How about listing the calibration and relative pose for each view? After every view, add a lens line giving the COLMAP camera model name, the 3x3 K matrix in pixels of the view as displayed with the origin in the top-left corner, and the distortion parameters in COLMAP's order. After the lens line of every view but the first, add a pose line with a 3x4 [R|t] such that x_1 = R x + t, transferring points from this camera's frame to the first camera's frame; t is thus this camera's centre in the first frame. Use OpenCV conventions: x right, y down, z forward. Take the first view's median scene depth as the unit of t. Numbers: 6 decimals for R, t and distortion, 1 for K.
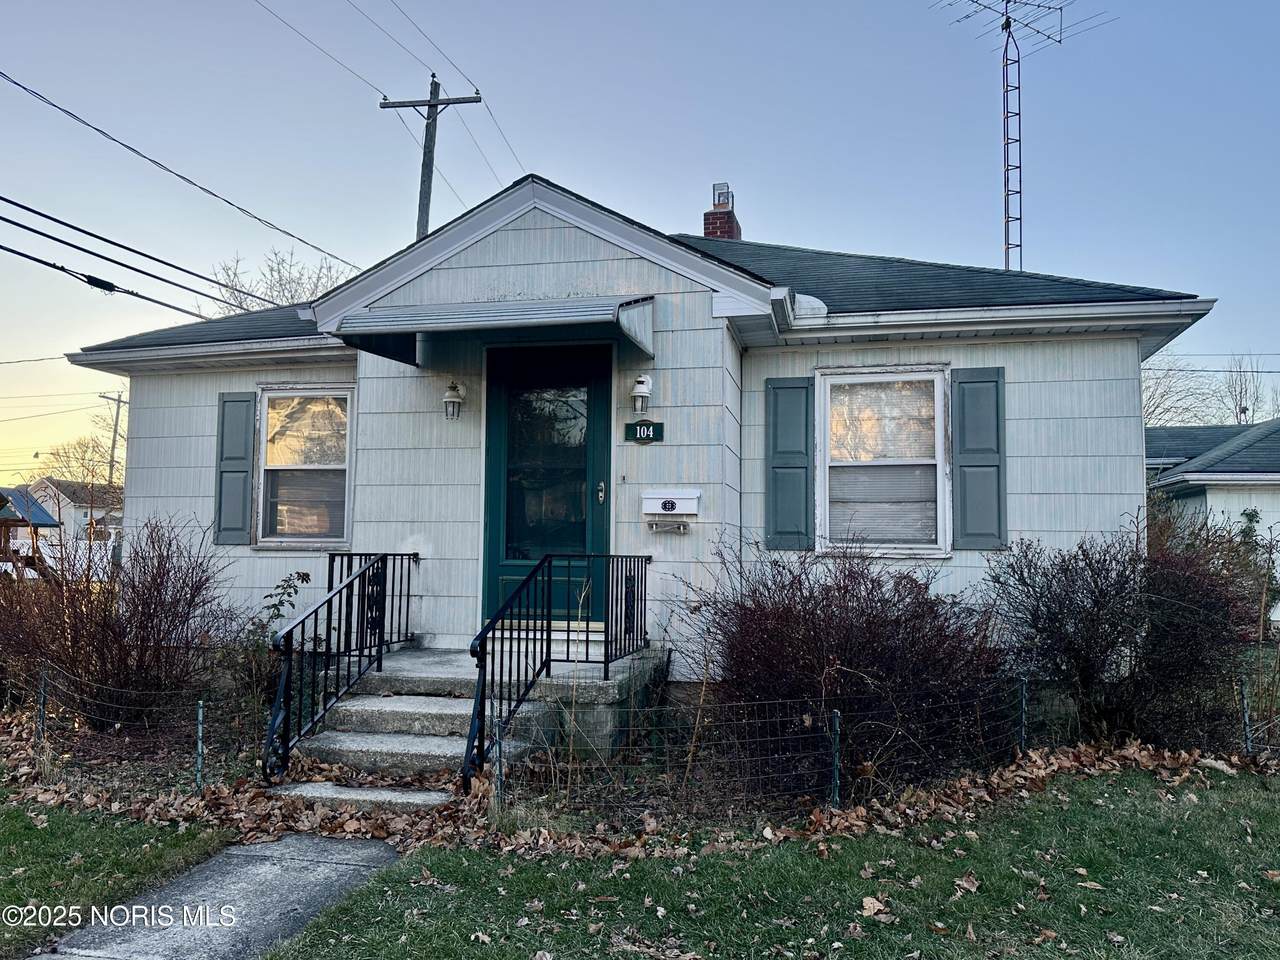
lens RADIAL K [[978.2, 0, 640.0], [0, 978.2, 480.0], [0, 0, 1]] dist [0.172044, -0.278483]
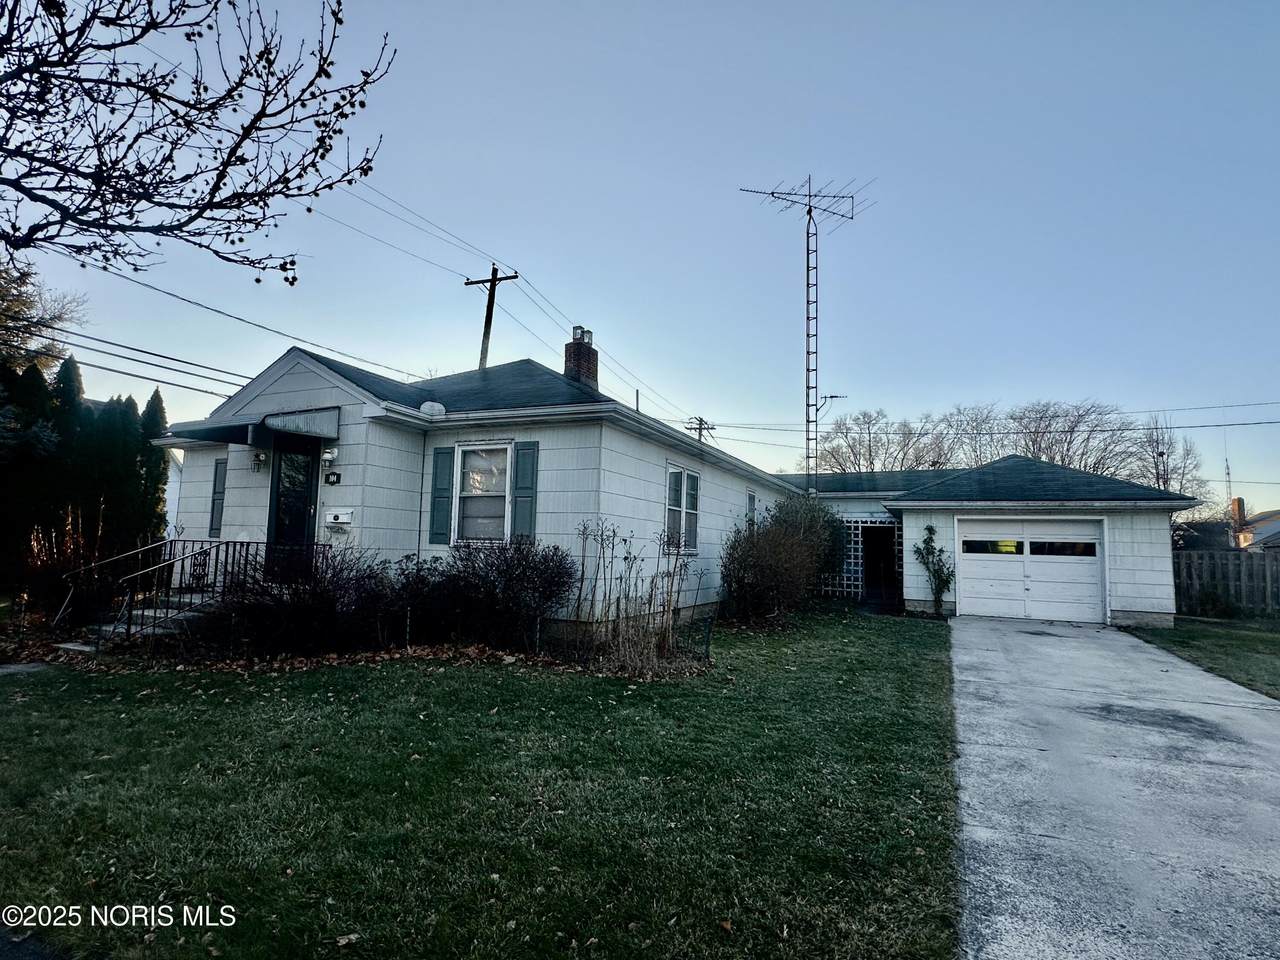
lens RADIAL K [[670.6, 0, 640.0], [0, 670.6, 480.0], [0, 0, 1]] dist [-0.000880, -0.000149]
pose [[0.978753, -0.004269, -0.204998, 0.780113], [-0.003338, 0.999319, -0.036750, -0.001006], [0.205015, 0.036653, 0.978072, -0.120771]]
